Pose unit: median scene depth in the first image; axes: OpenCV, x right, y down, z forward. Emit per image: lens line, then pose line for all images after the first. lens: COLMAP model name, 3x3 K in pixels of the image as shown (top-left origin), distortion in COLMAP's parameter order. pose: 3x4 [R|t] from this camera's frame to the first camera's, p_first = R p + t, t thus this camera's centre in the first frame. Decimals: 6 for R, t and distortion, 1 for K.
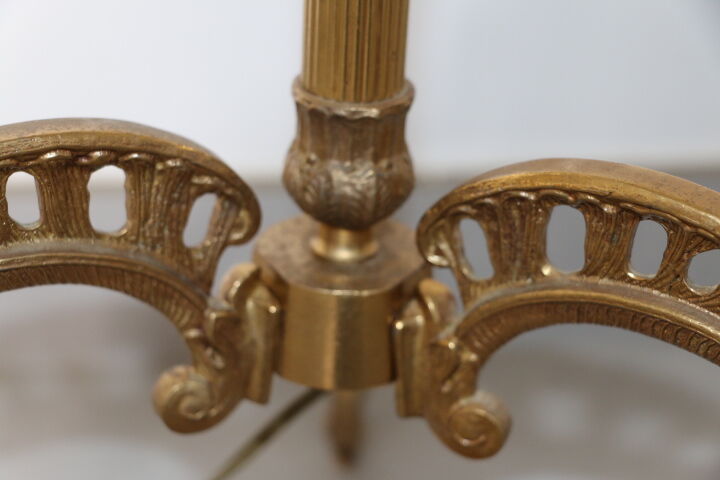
lens RADIAL K [[1868.1, 0, 356.7], [0, 1868.1, 243.1], [0, 0, 1]] dist [0.365110, 0.000000]
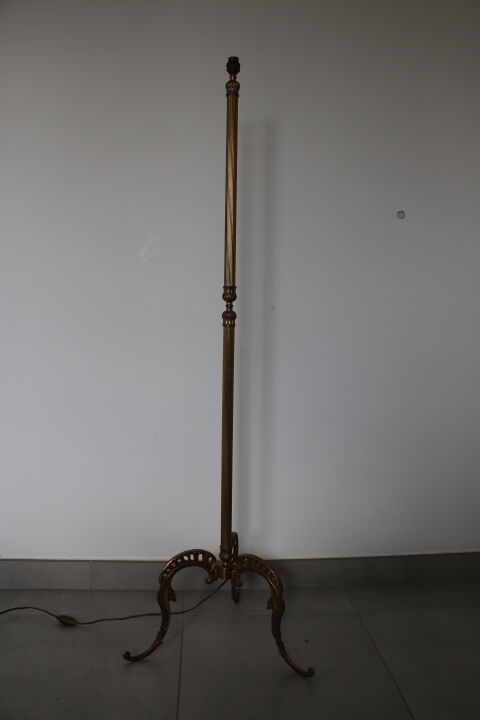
lens RADIAL K [[588.3, 0, 242.8], [0, 588.3, 360.8], [0, 0, 1]] dist [-0.121516, 0.026274]
pose [[0.994344, -0.025347, -0.103137, 0.414709], [-0.016790, 0.921373, -0.388317, 0.198133], [0.104870, 0.387852, 0.915736, -2.091193]]
